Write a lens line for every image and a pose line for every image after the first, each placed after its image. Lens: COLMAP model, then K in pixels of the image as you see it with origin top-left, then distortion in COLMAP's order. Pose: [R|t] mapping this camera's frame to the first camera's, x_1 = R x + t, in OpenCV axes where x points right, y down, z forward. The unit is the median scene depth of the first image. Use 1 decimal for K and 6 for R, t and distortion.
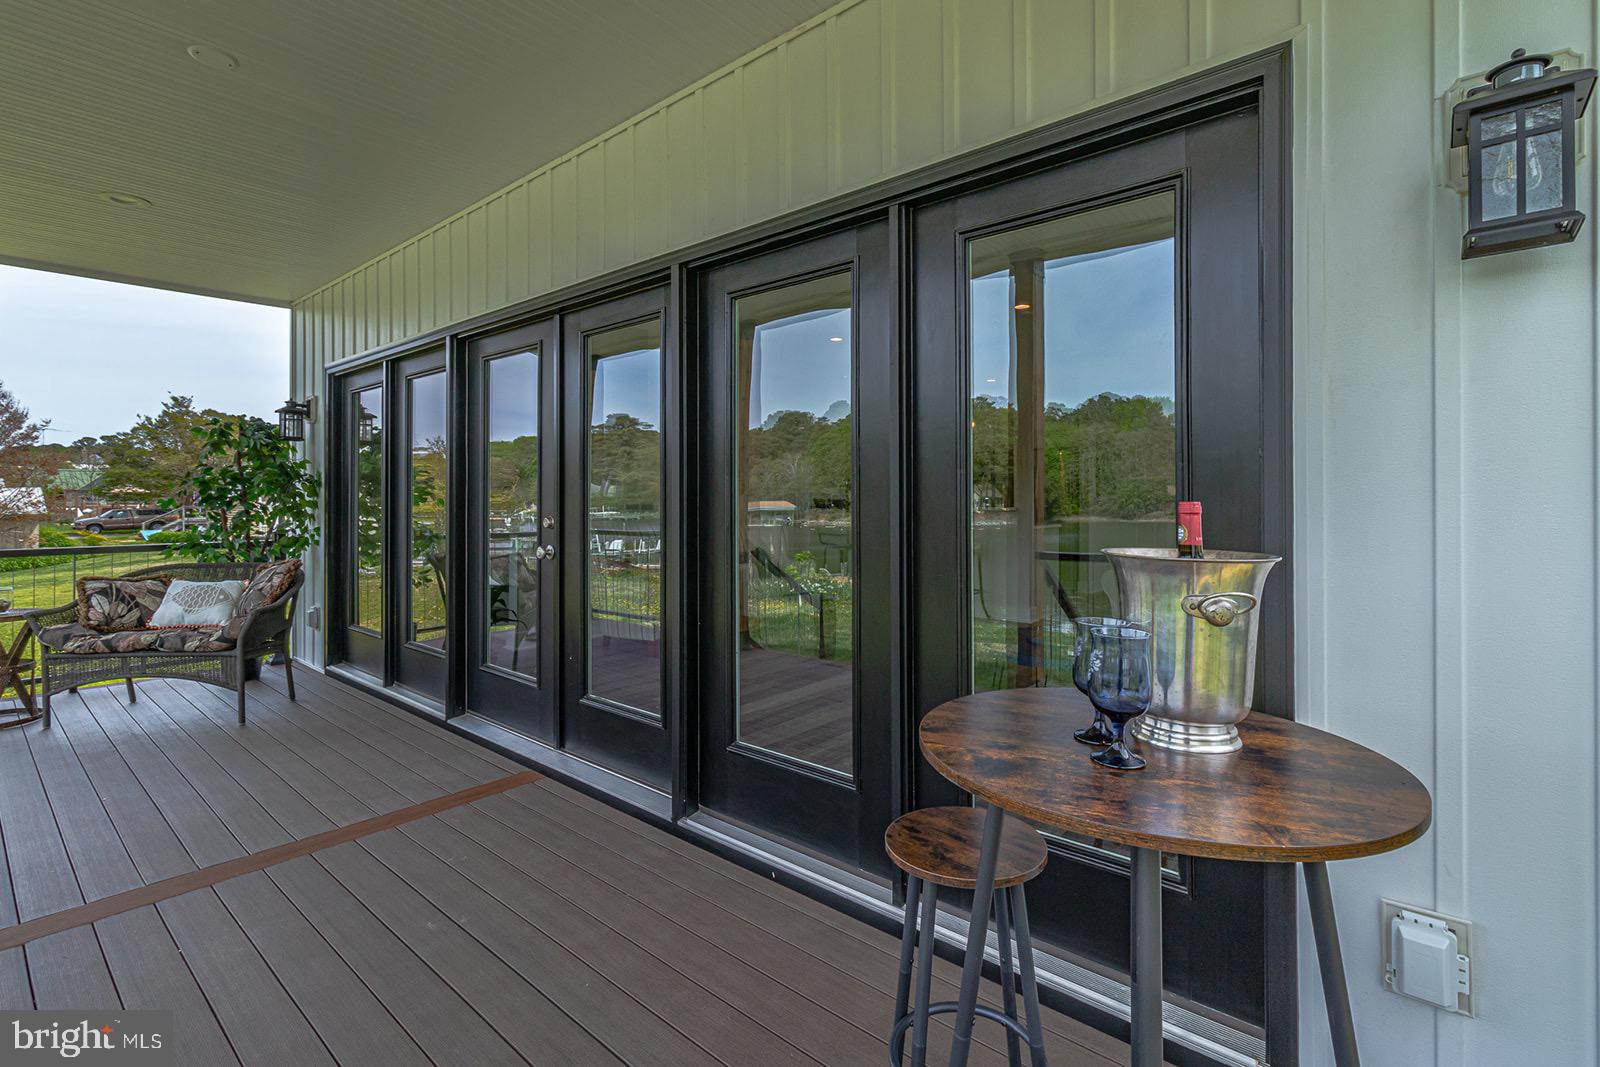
lens RADIAL K [[759.8, 0, 795.1], [0, 759.8, 491.4], [0, 0, 1]] dist [0.028306, -0.000089]
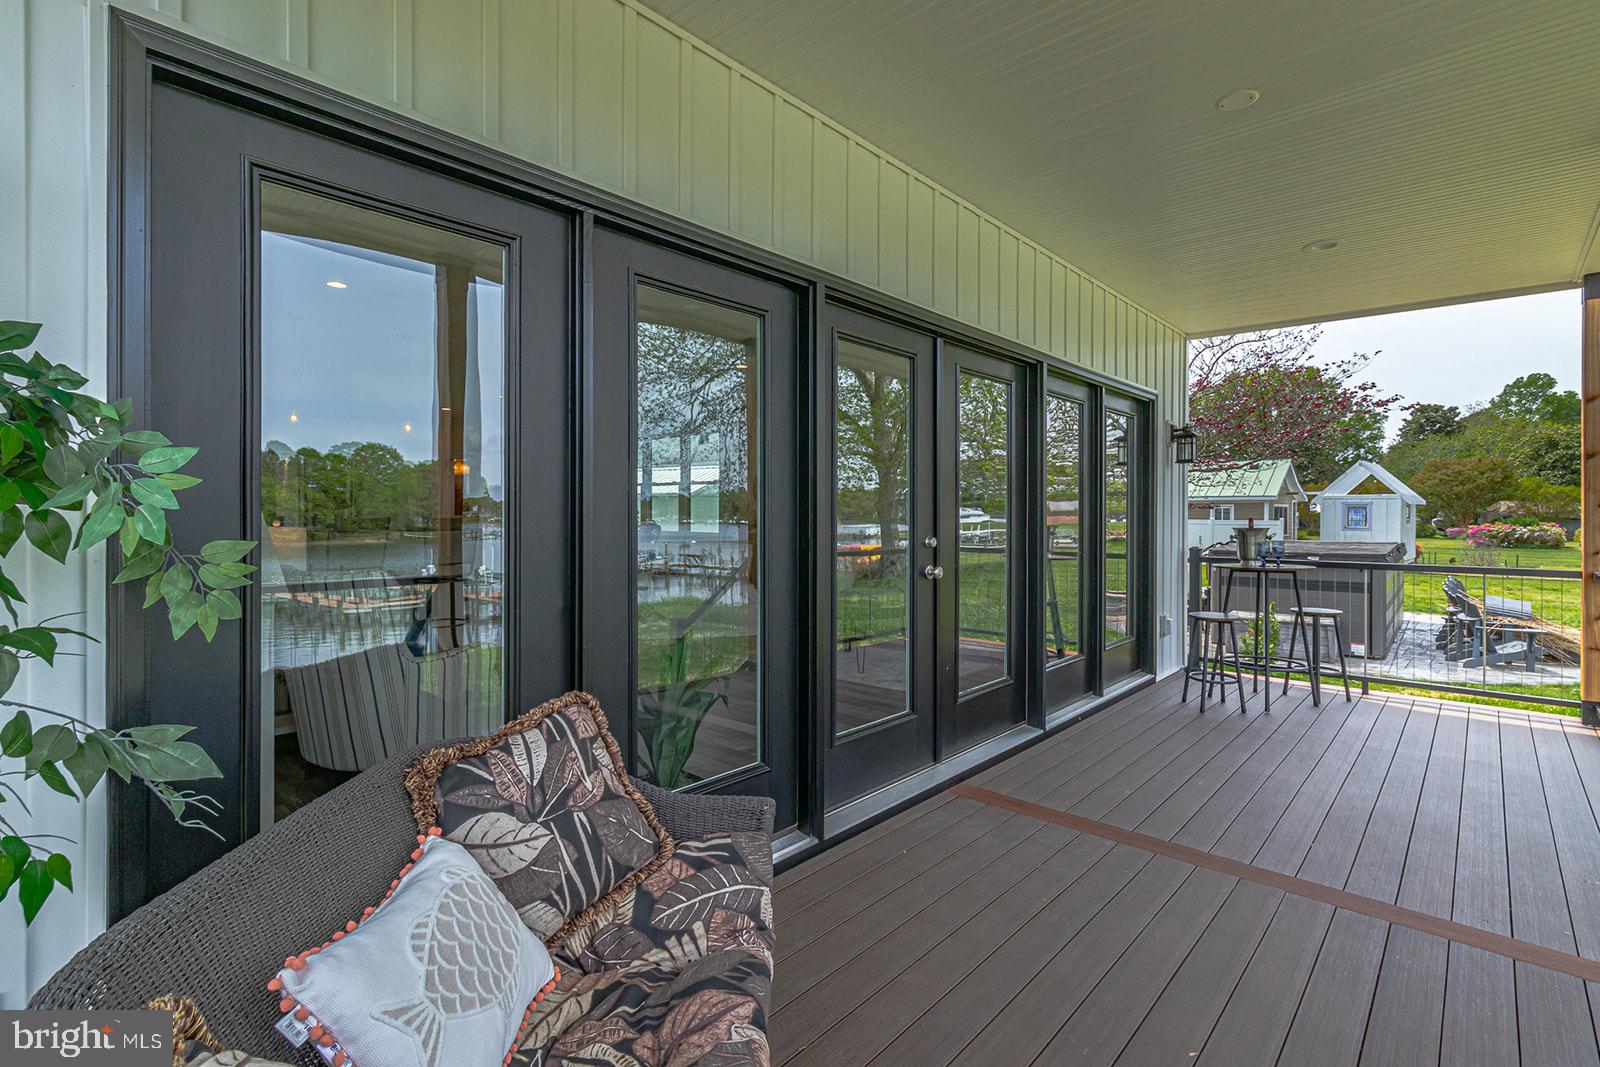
lens RADIAL K [[751.0, 0, 802.6], [0, 751.0, 519.4], [0, 0, 1]] dist [0.003604, 0.000189]
pose [[0.004236, -0.004365, 0.999981, -1.262268], [-0.008032, 0.999958, 0.004399, 0.005366], [-0.999959, -0.008051, 0.004201, 1.126800]]
